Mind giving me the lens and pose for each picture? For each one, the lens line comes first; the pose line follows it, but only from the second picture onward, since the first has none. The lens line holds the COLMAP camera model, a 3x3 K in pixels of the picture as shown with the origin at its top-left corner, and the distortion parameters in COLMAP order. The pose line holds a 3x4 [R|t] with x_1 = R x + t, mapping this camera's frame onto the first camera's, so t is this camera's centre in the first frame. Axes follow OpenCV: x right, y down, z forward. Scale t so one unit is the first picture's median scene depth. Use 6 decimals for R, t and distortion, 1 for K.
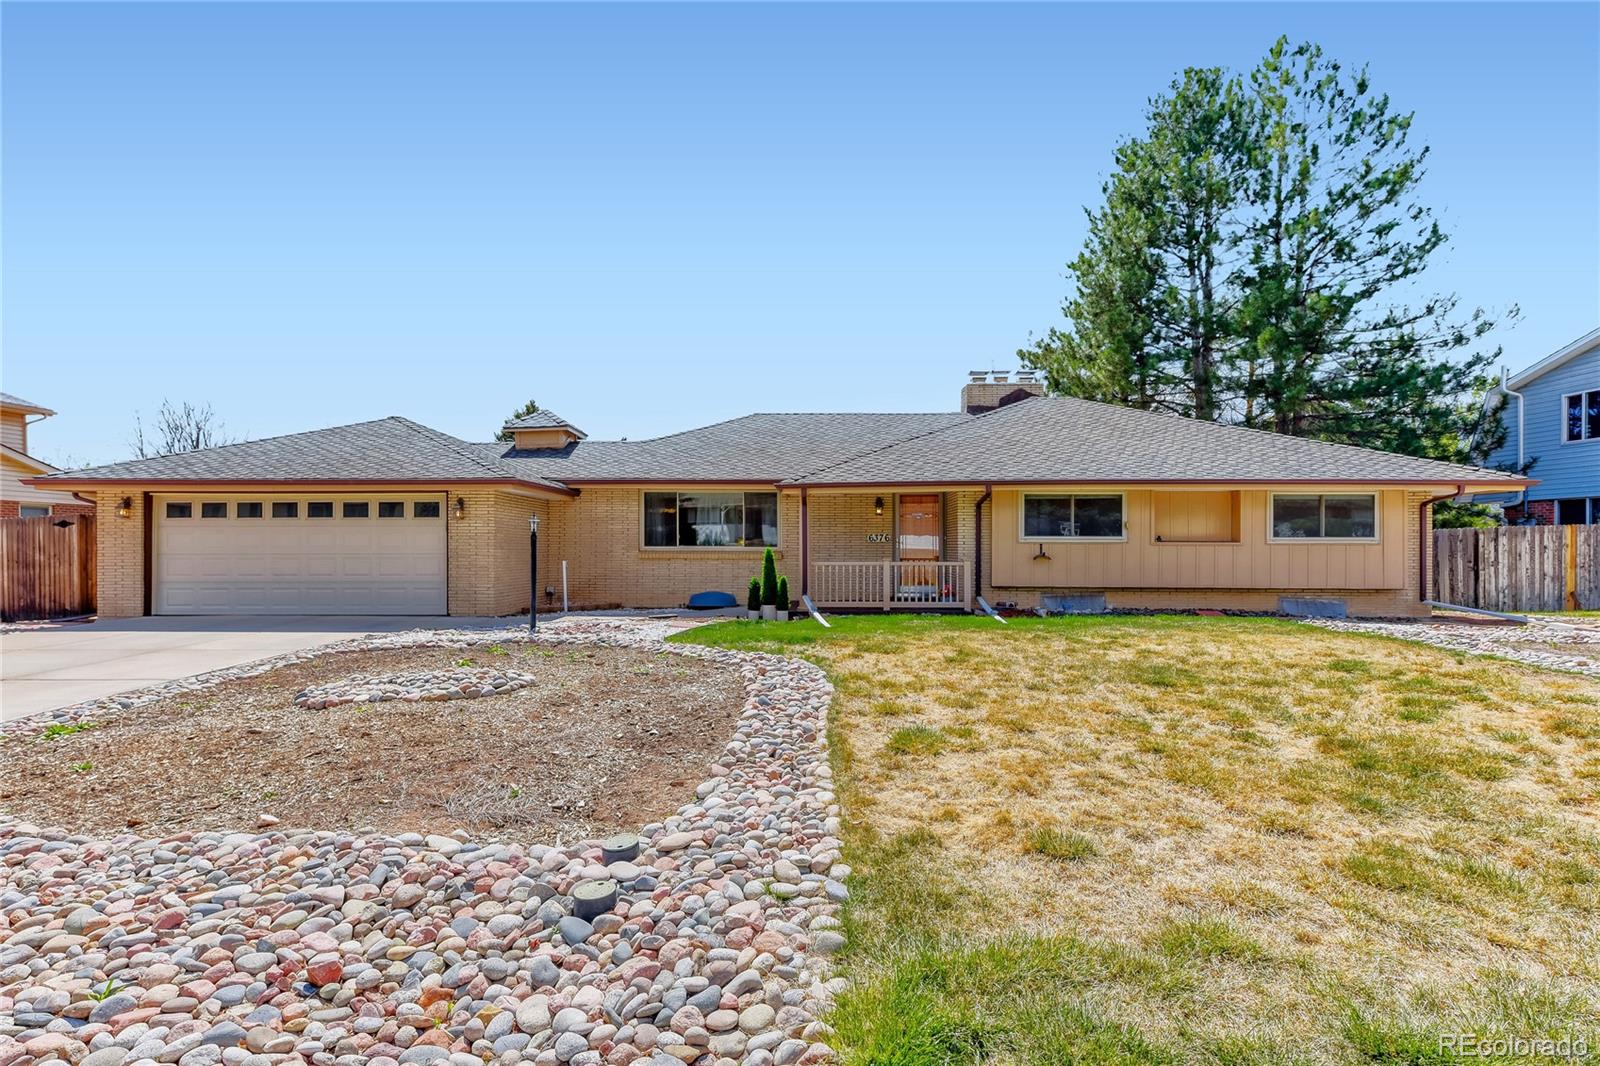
lens RADIAL K [[841.1, 0, 800.2], [0, 841.1, 528.6], [0, 0, 1]] dist [0.006775, 0.000777]
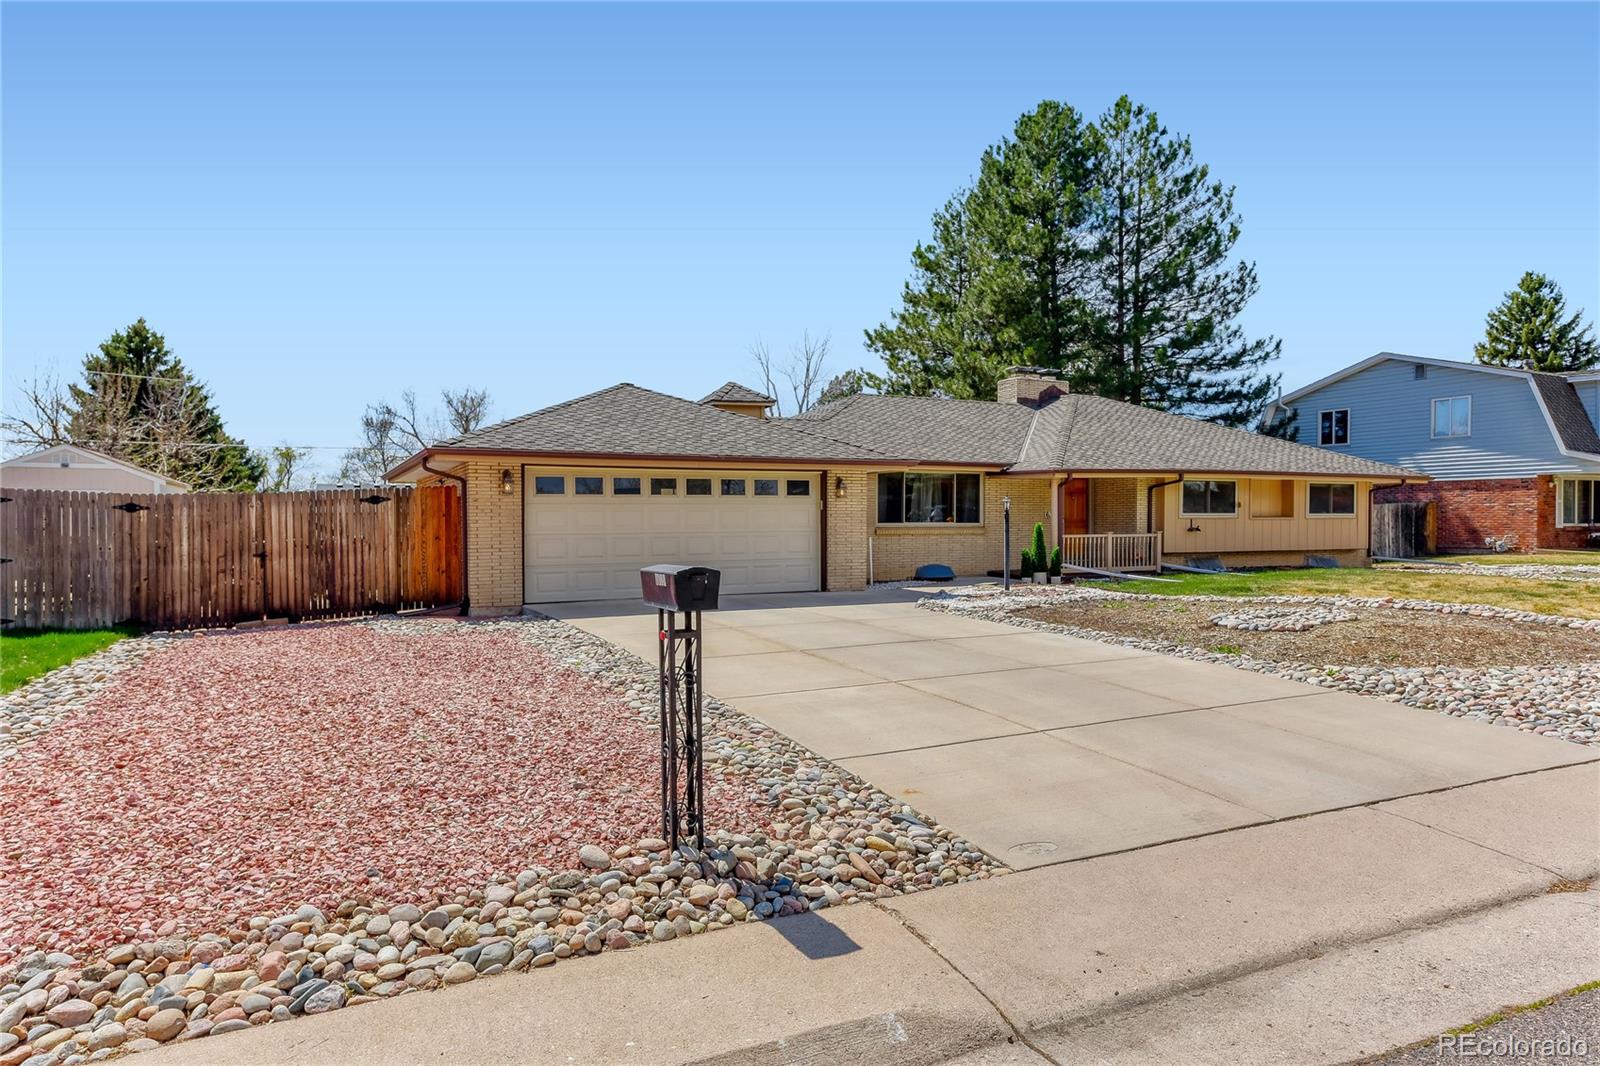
lens RADIAL K [[978.1, 0, 795.7], [0, 978.1, 535.1], [0, 0, 1]] dist [0.039906, 0.000885]
pose [[0.874692, -0.012869, 0.484507, -0.977014], [-0.002472, 0.999516, 0.031011, -0.002176], [-0.484672, -0.028322, 0.874237, -0.024842]]
